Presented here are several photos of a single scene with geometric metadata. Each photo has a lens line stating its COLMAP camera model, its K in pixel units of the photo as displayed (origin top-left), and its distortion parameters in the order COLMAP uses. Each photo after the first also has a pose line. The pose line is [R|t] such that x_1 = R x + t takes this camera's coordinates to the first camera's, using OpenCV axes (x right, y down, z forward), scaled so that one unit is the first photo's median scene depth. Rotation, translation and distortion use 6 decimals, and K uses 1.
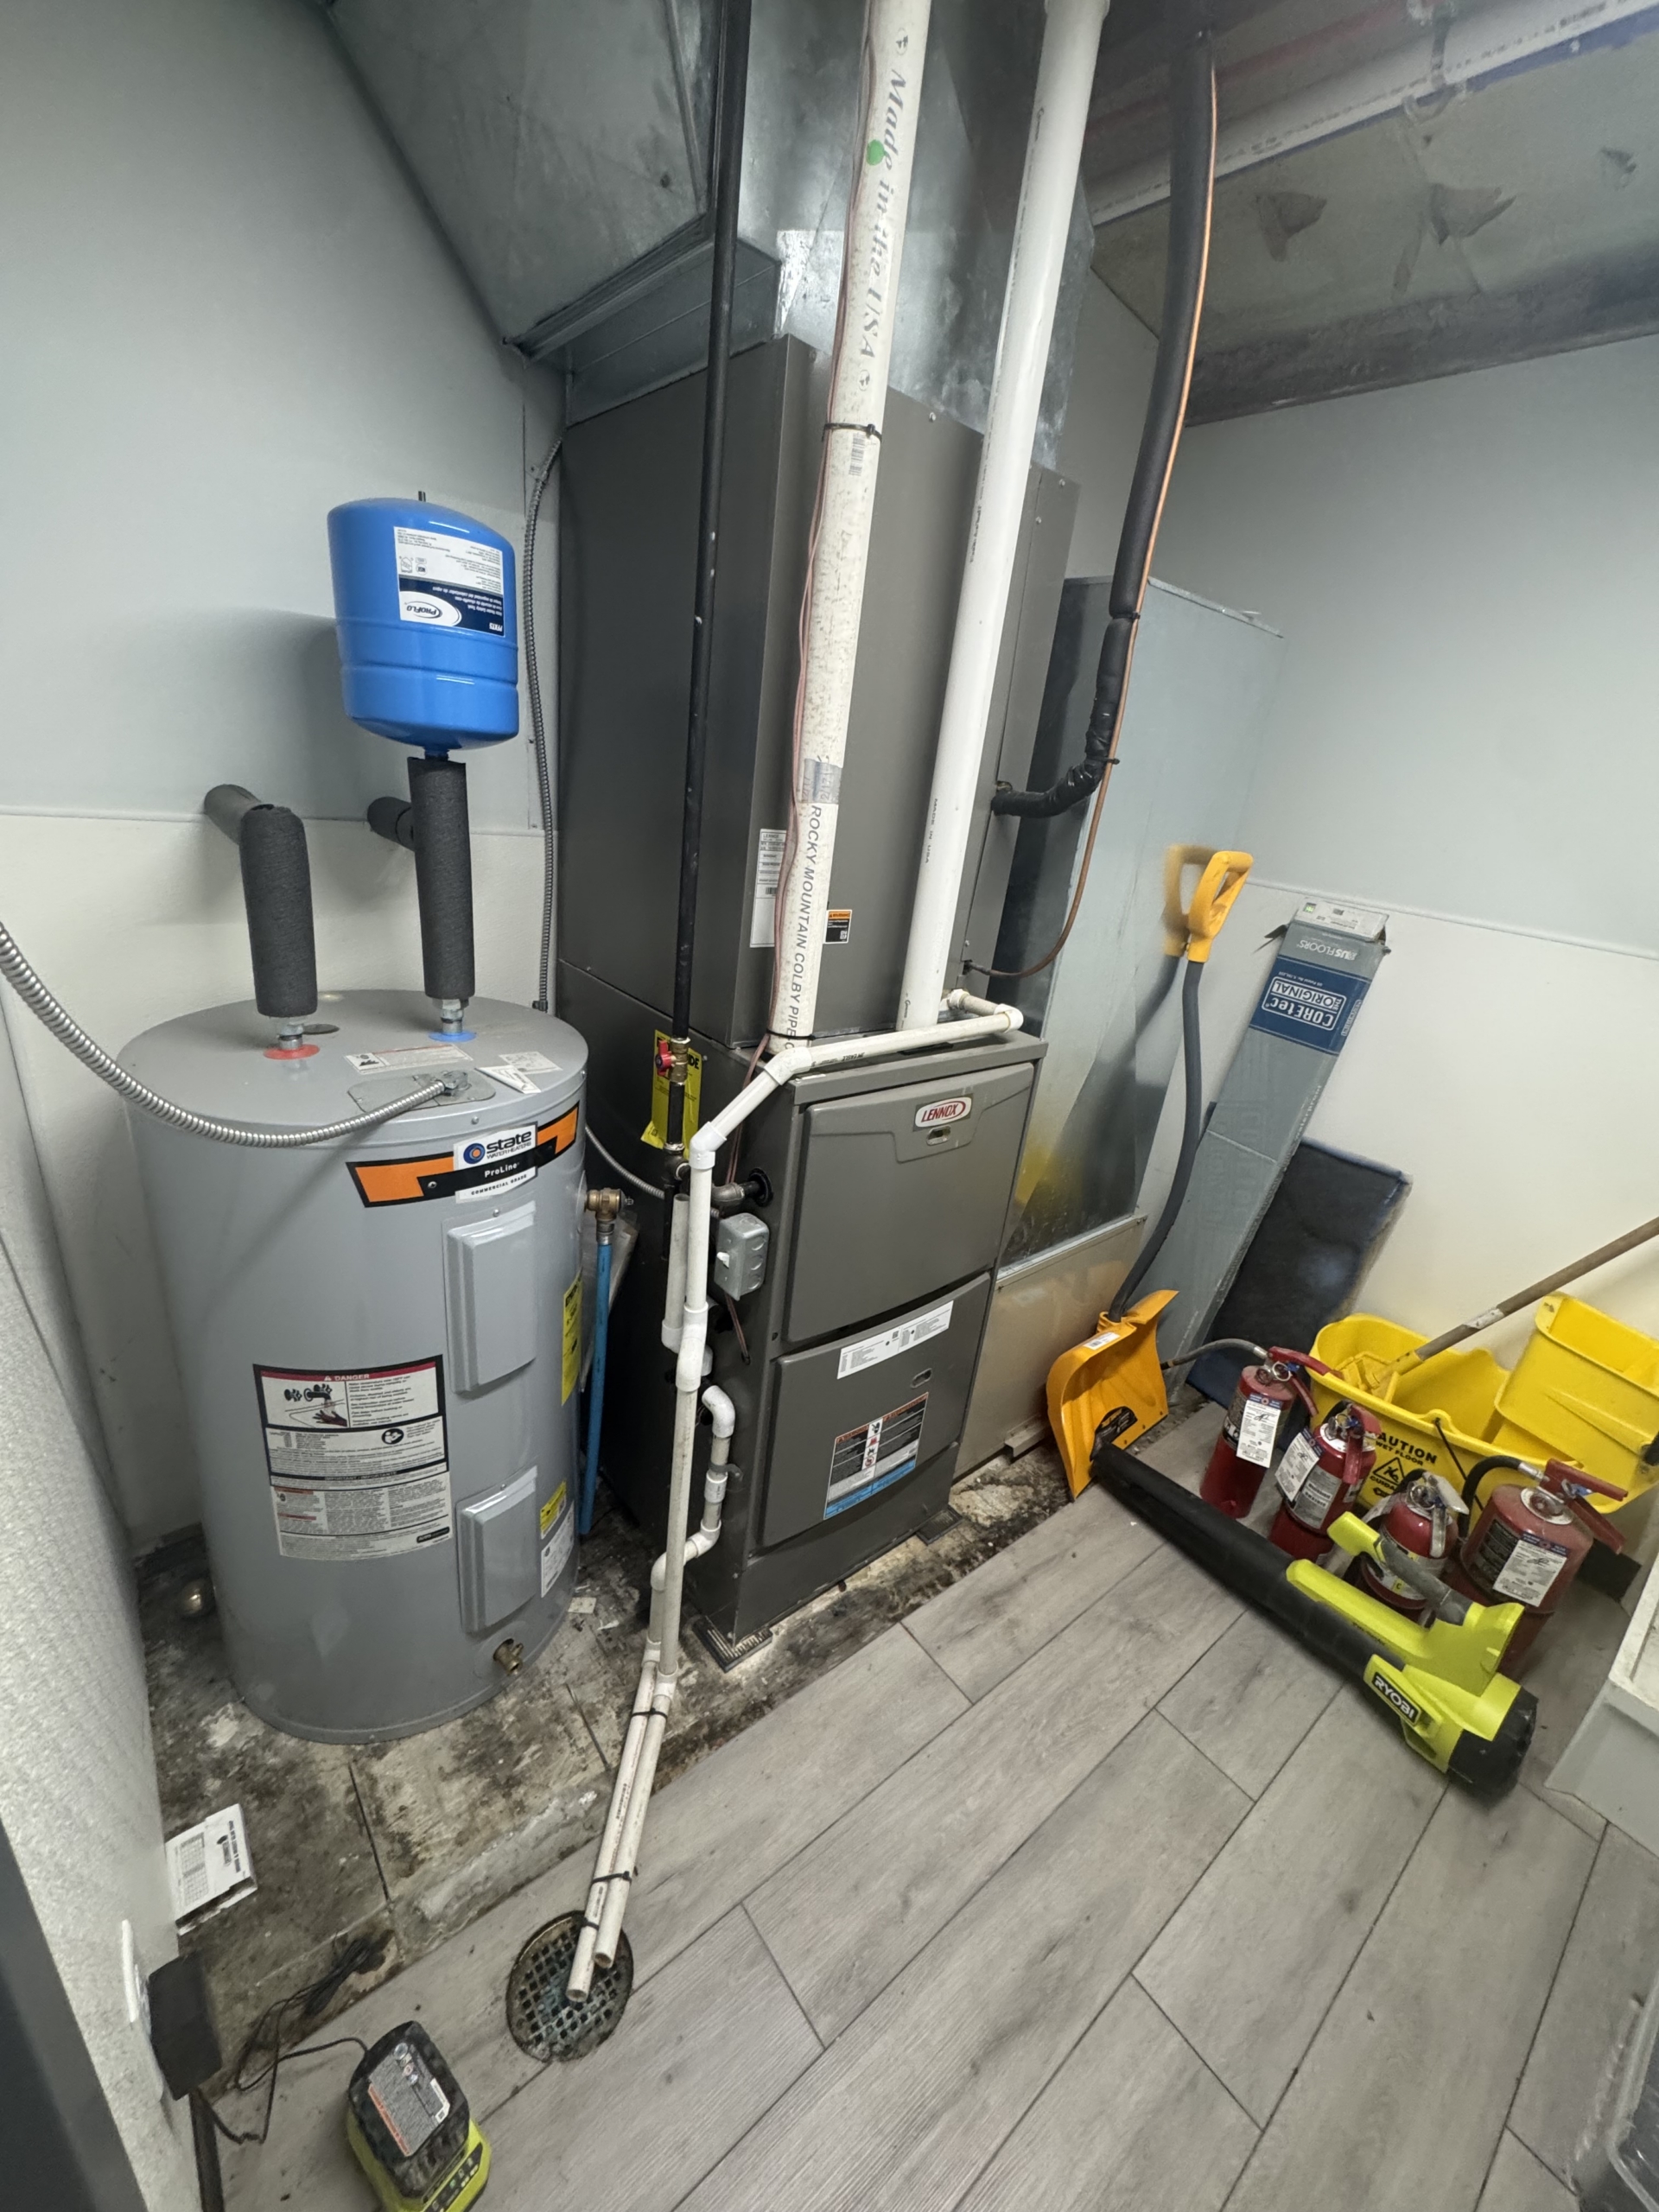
lens RADIAL K [[882.8, 0, 833.5], [0, 882.8, 1107.4], [0, 0, 1]] dist [-0.003313, 0.000637]
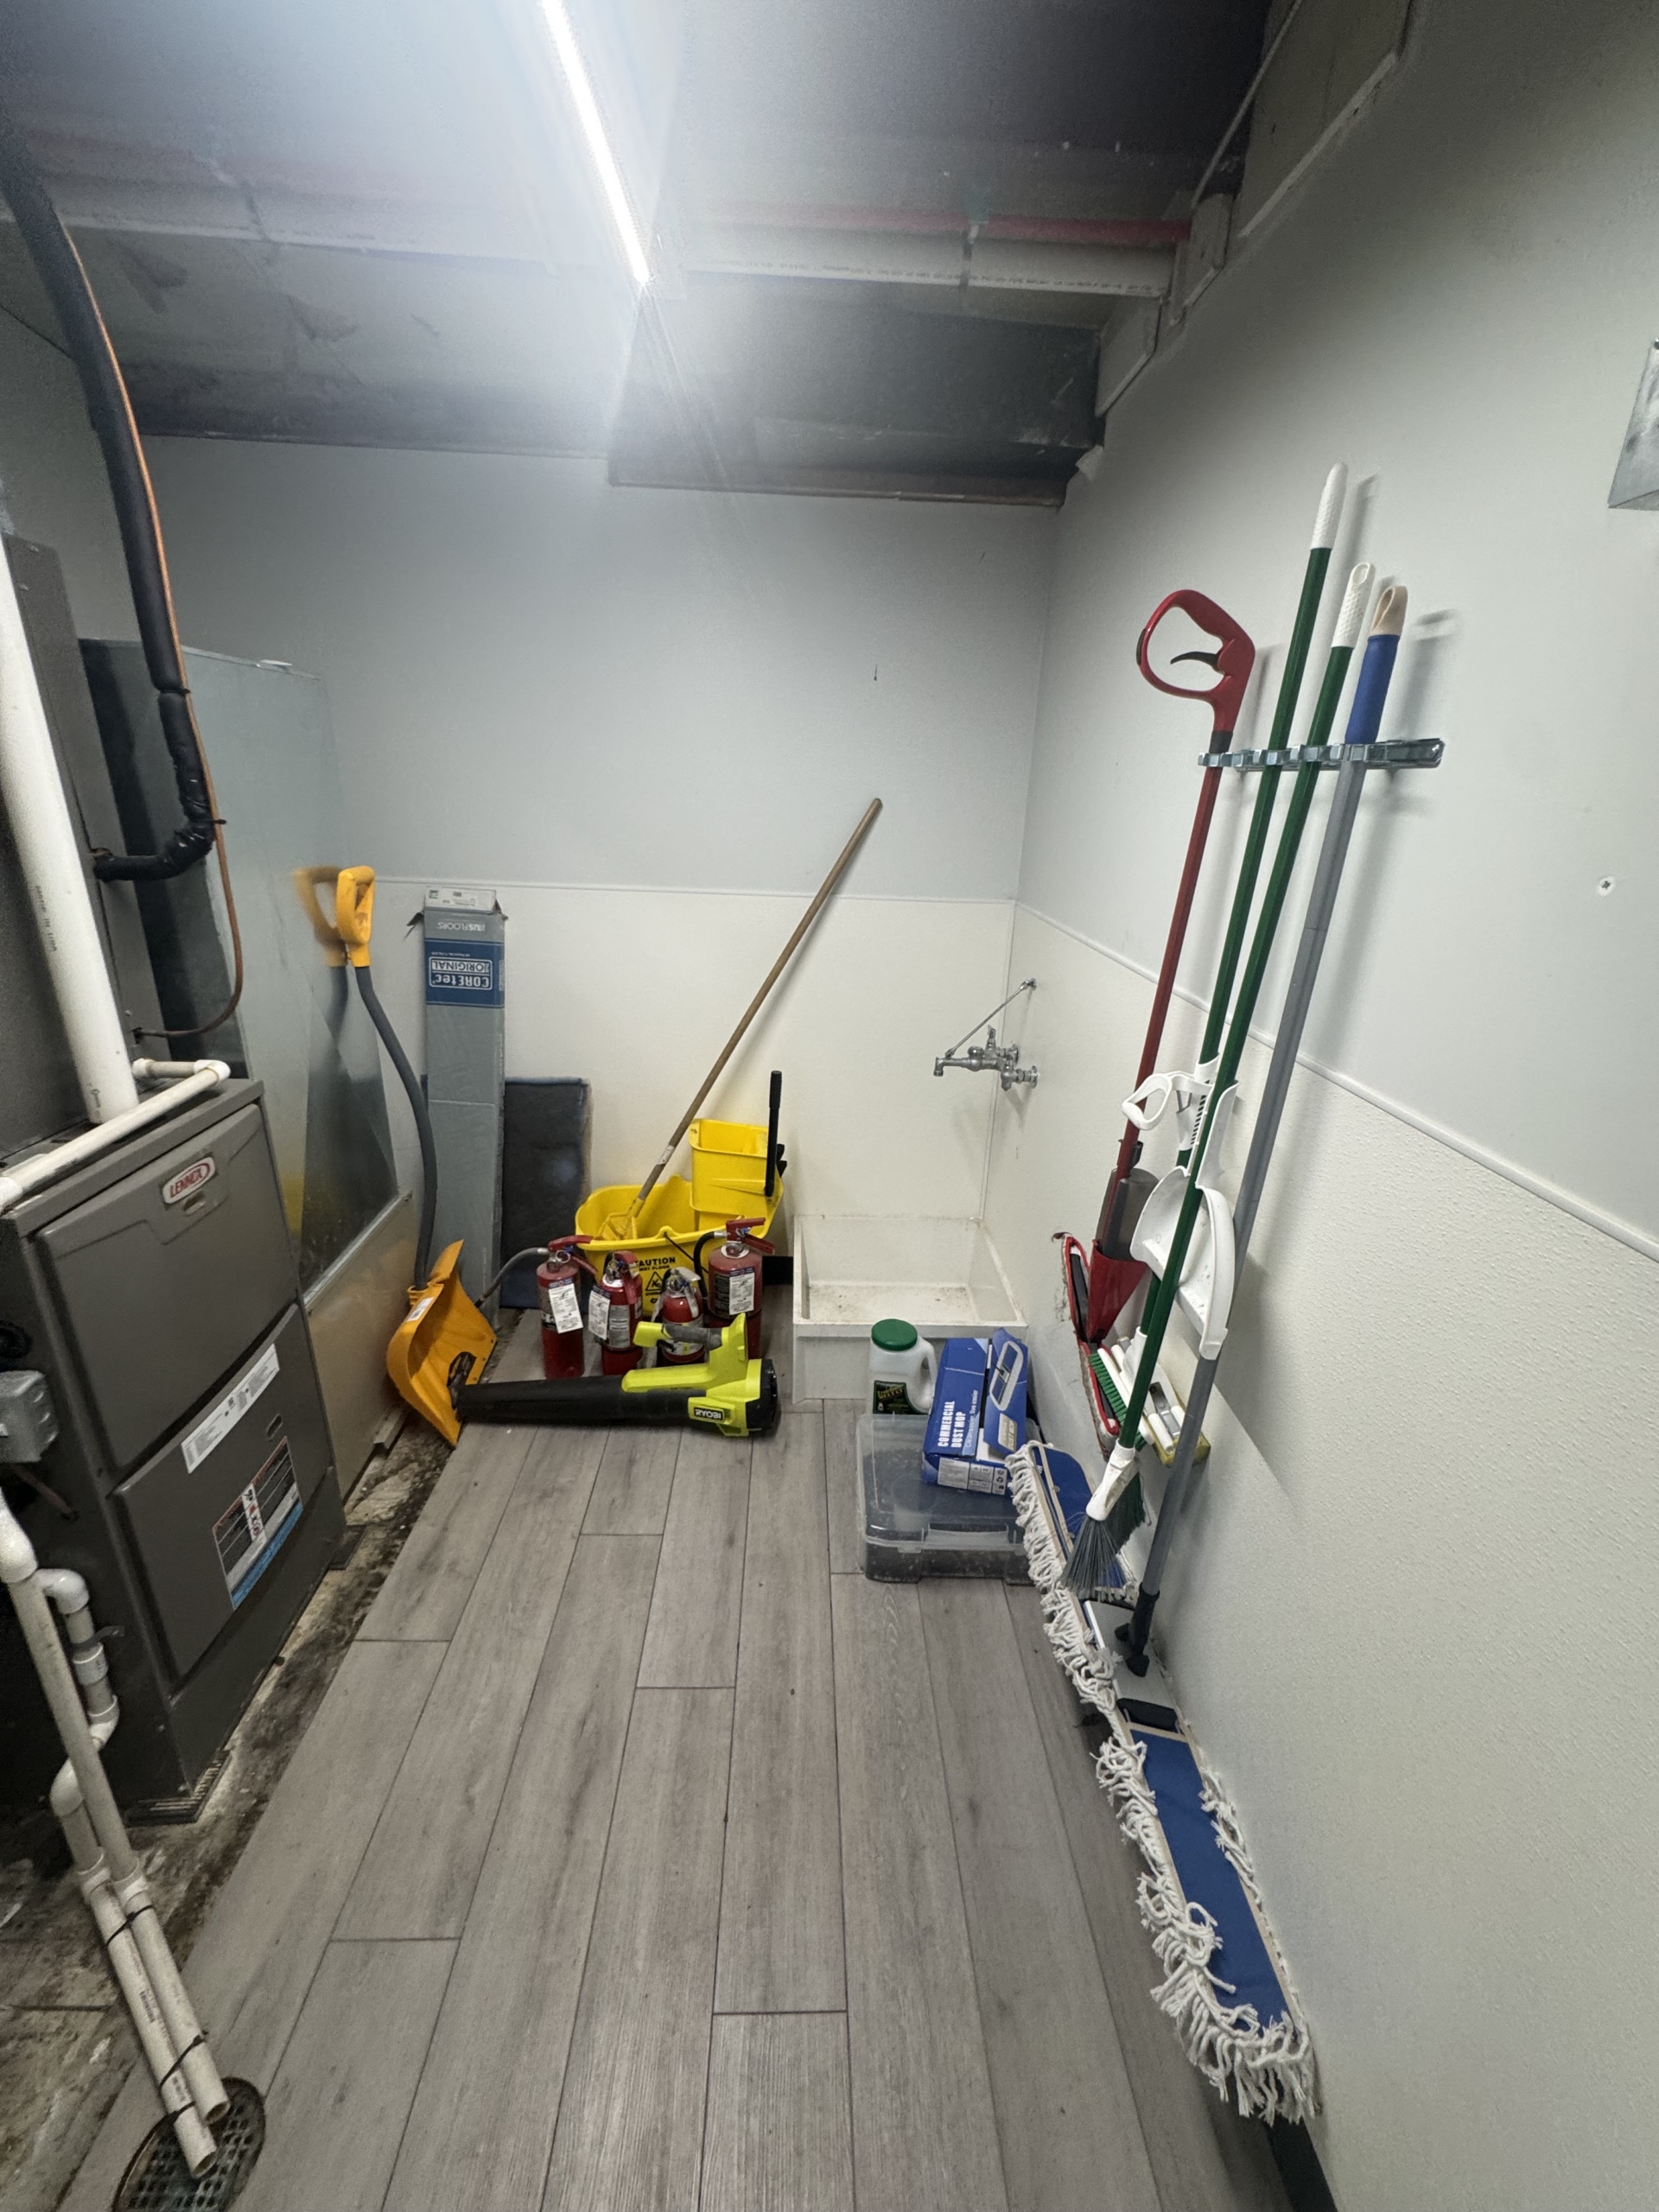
lens RADIAL K [[882.8, 0, 833.5], [0, 882.8, 1107.4], [0, 0, 1]] dist [-0.003313, 0.000637]
pose [[0.604084, -0.358121, 0.711922, -0.097051], [0.320800, 0.927040, 0.194125, -0.025125], [-0.729500, 0.111117, 0.674895, -0.191814]]
